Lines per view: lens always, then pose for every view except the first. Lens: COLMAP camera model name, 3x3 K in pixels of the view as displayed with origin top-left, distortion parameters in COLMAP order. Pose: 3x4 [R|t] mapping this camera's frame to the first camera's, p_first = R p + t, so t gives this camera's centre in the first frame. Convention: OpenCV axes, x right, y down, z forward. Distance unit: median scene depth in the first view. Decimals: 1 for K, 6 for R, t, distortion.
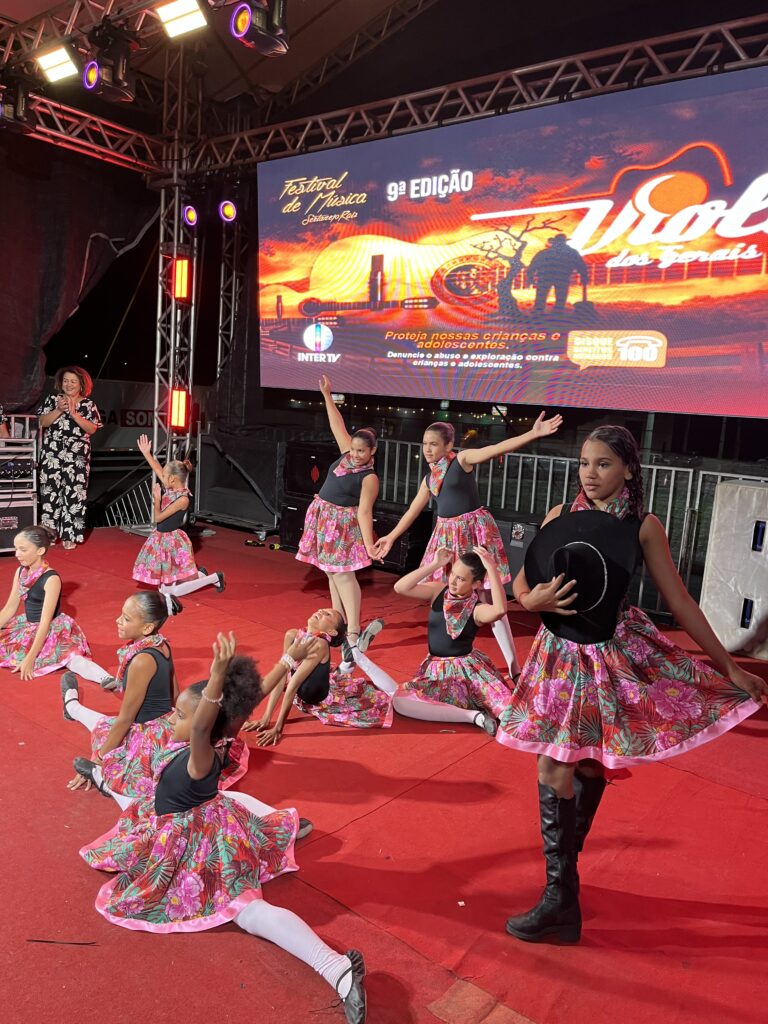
lens RADIAL K [[771.4, 0, 388.8], [0, 771.4, 519.5], [0, 0, 1]] dist [0.054150, -0.073949]
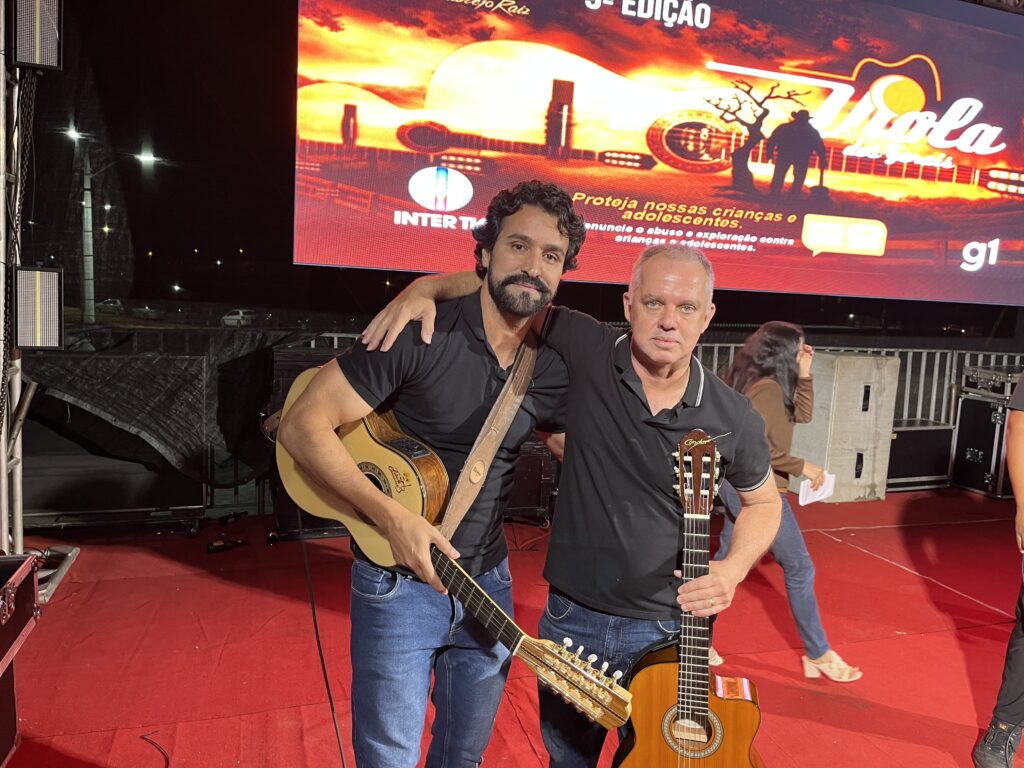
lens RADIAL K [[771.4, 0, 507.0], [0, 771.4, 380.3], [0, 0, 1]] dist [0.054150, -0.073949]
pose [[0.538262, -0.130755, 0.832573, -0.726301], [0.108644, 0.990414, 0.085305, -0.154423], [-0.835746, 0.044537, 0.547308, 0.745712]]
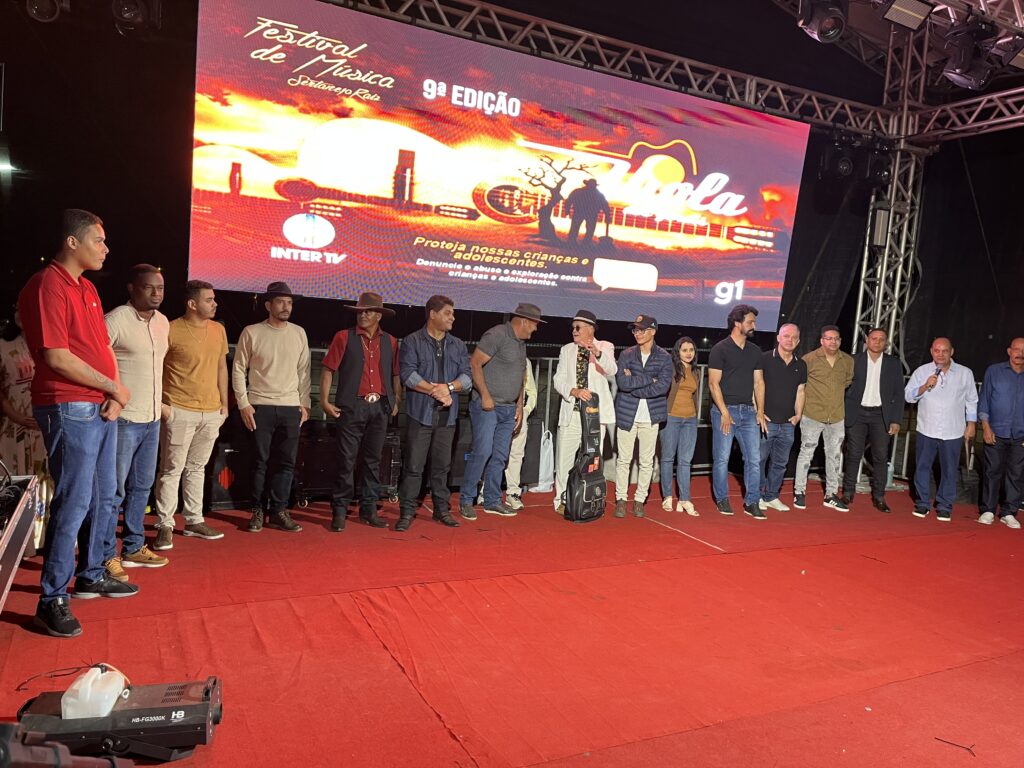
lens RADIAL K [[771.4, 0, 497.8], [0, 771.4, 384.6], [0, 0, 1]] dist [0.054150, -0.073949]
pose [[0.405850, -0.108642, 0.907460, -0.906928], [0.093486, 0.992636, 0.077029, -0.143663], [-0.909146, 0.053572, 0.413018, 0.604661]]
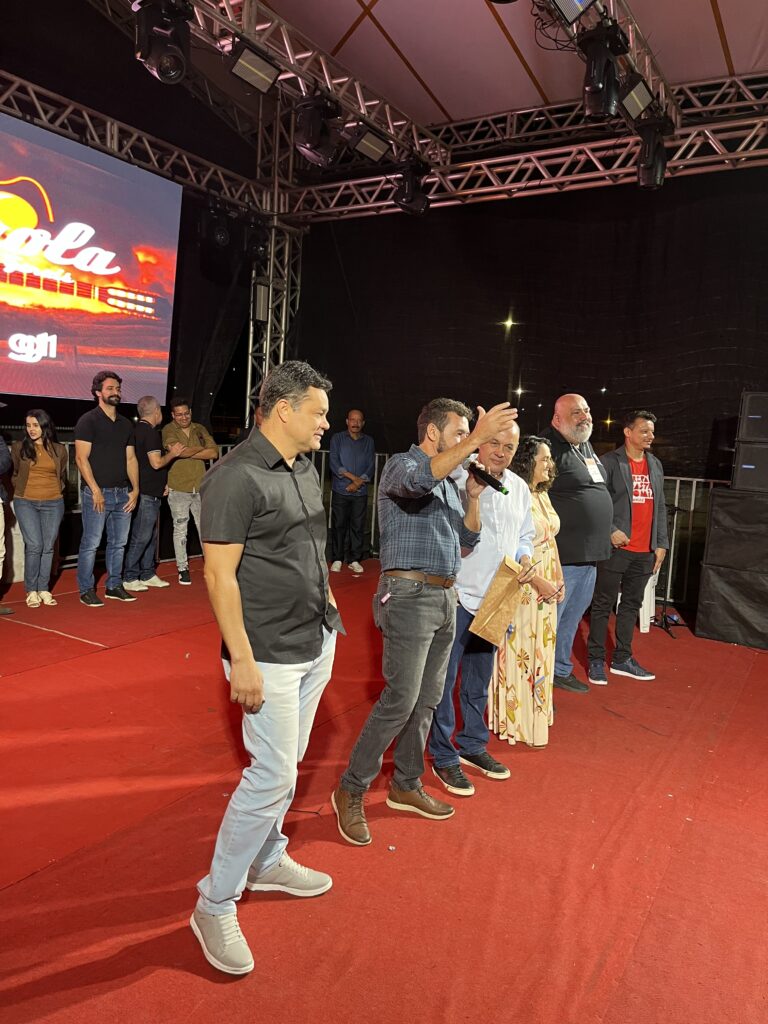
lens RADIAL K [[771.4, 0, 396.8], [0, 771.4, 512.0], [0, 0, 1]] dist [0.054150, -0.073949]
pose [[-0.160655, -0.173829, 0.971583, -0.813619], [0.081238, 0.978701, 0.188536, -0.123554], [-0.983662, 0.109219, -0.143111, 0.542315]]
